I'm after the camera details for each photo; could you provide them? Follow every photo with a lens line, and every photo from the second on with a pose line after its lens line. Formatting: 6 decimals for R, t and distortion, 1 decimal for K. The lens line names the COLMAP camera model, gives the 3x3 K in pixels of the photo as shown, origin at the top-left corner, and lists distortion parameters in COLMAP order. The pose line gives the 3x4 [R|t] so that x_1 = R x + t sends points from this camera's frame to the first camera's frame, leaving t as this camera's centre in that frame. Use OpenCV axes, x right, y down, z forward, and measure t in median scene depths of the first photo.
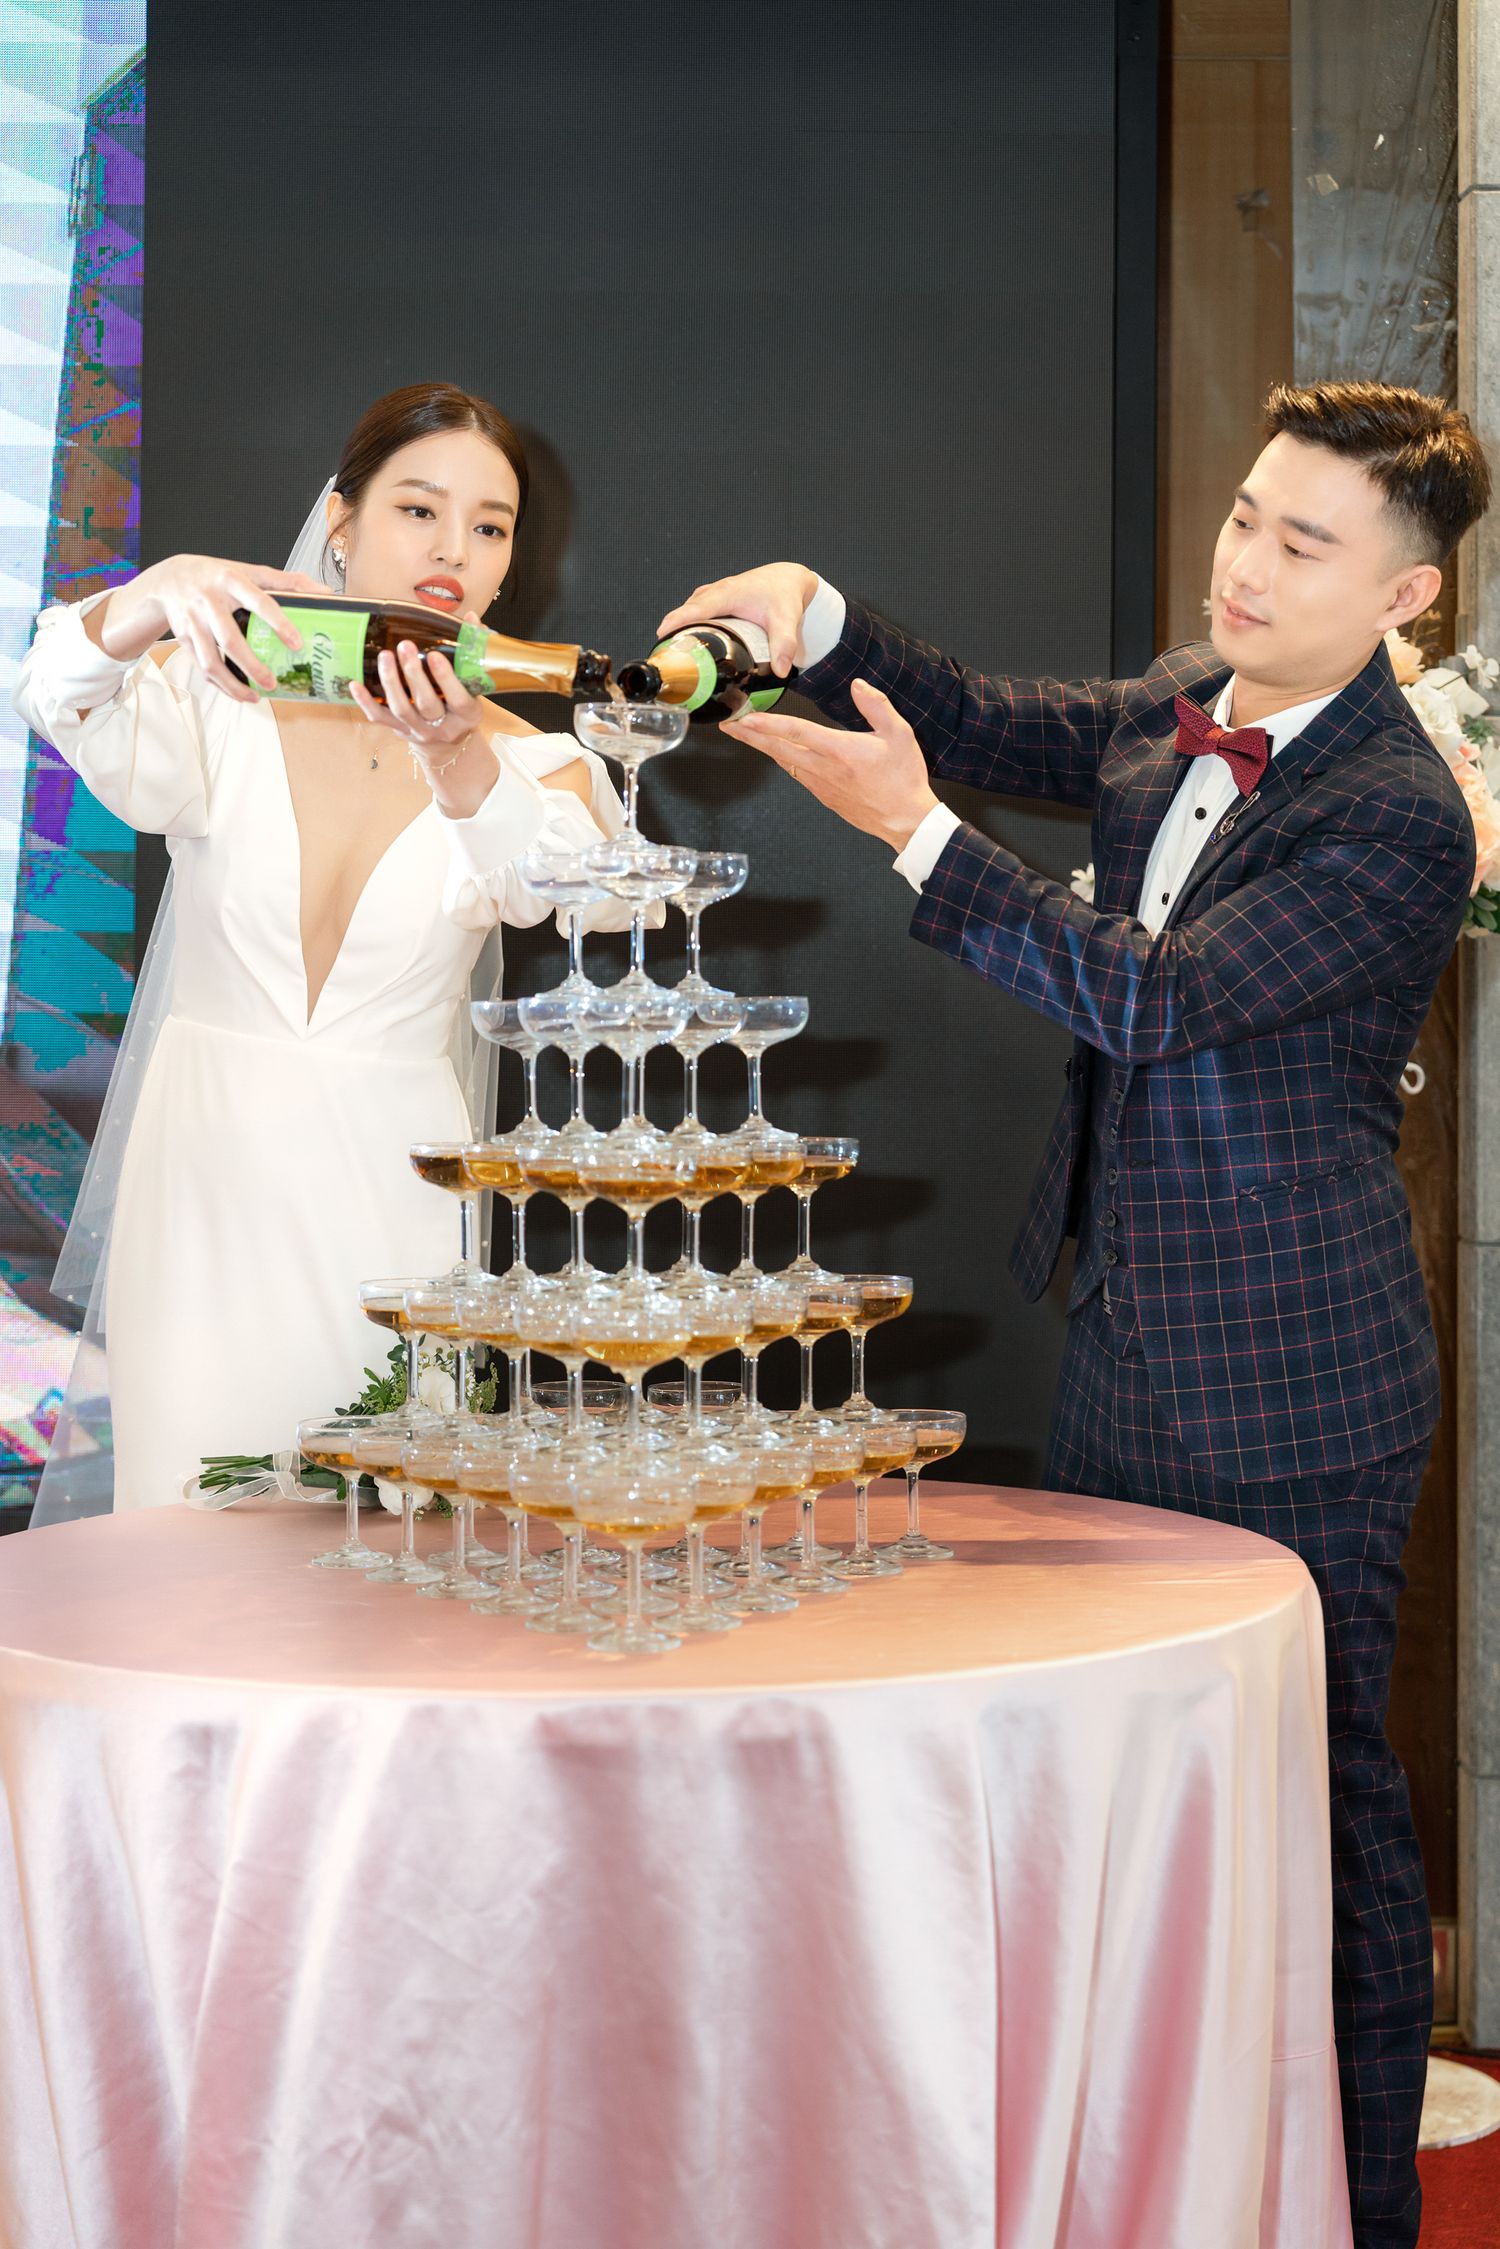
lens RADIAL K [[3356.7, 0, 746.9], [0, 3356.7, 1126.1], [0, 0, 1]] dist [-0.310991, 0.000000]
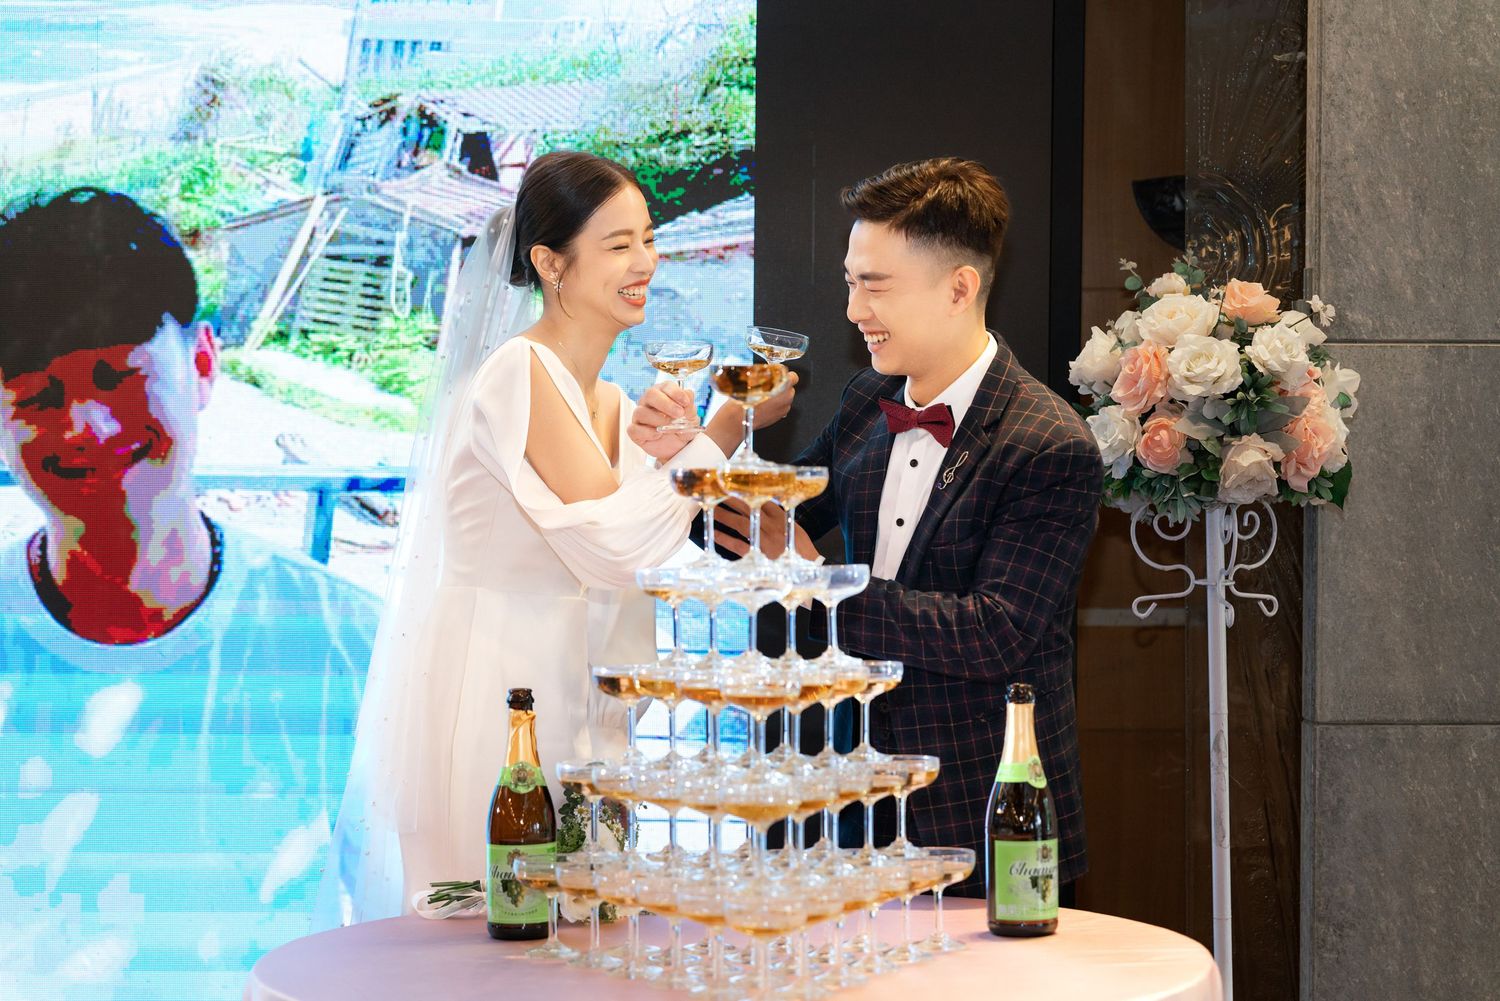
lens RADIAL K [[3159.5, 0, 750.8], [0, 3159.5, 499.7], [0, 0, 1]] dist [-0.427427, 0.000000]
pose [[0.998701, 0.003037, 0.050864, -0.101696], [-0.002178, 0.999854, -0.016935, -0.043464], [-0.050908, 0.016802, 0.998562, -0.361374]]
